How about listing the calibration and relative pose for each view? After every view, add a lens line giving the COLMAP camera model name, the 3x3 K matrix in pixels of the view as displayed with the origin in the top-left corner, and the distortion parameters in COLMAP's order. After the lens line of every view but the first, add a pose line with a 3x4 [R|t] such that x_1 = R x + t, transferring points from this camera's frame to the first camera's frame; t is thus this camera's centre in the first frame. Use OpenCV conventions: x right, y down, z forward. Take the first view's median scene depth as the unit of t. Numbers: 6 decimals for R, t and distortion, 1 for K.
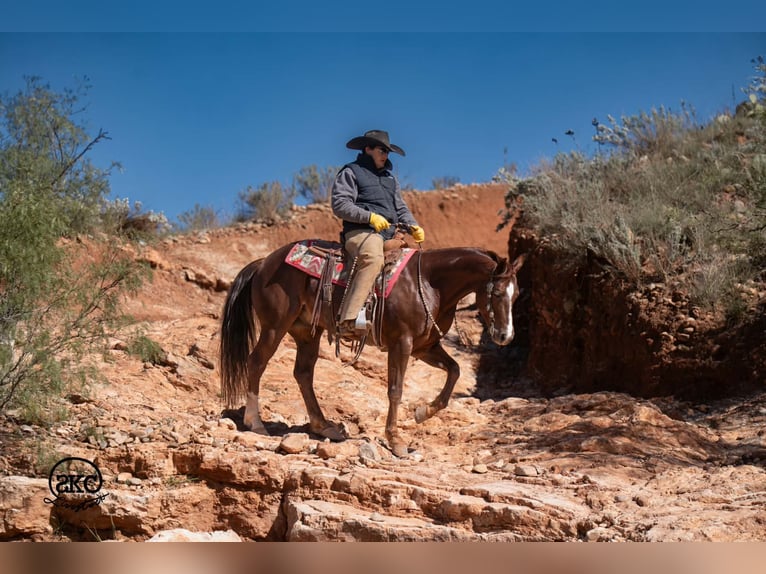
lens RADIAL K [[615.4, 0, 383.7], [0, 615.4, 302.8], [0, 0, 1]] dist [0.052479, 0.003922]
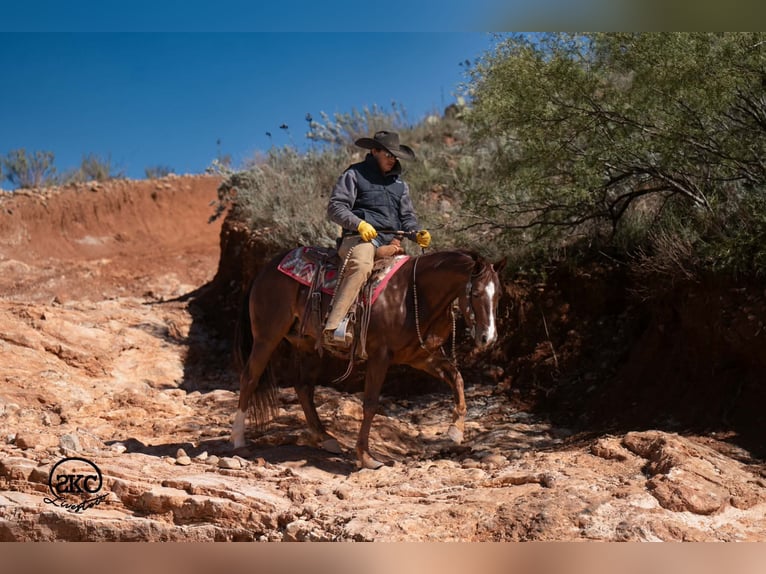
lens RADIAL K [[615.4, 0, 383.7], [0, 615.4, 302.8], [0, 0, 1]] dist [0.052479, 0.003922]
pose [[0.999607, 0.025778, 0.011039, 0.459110], [-0.025800, 0.999665, 0.001868, 0.003697], [-0.010987, -0.002152, 0.999937, -0.002731]]
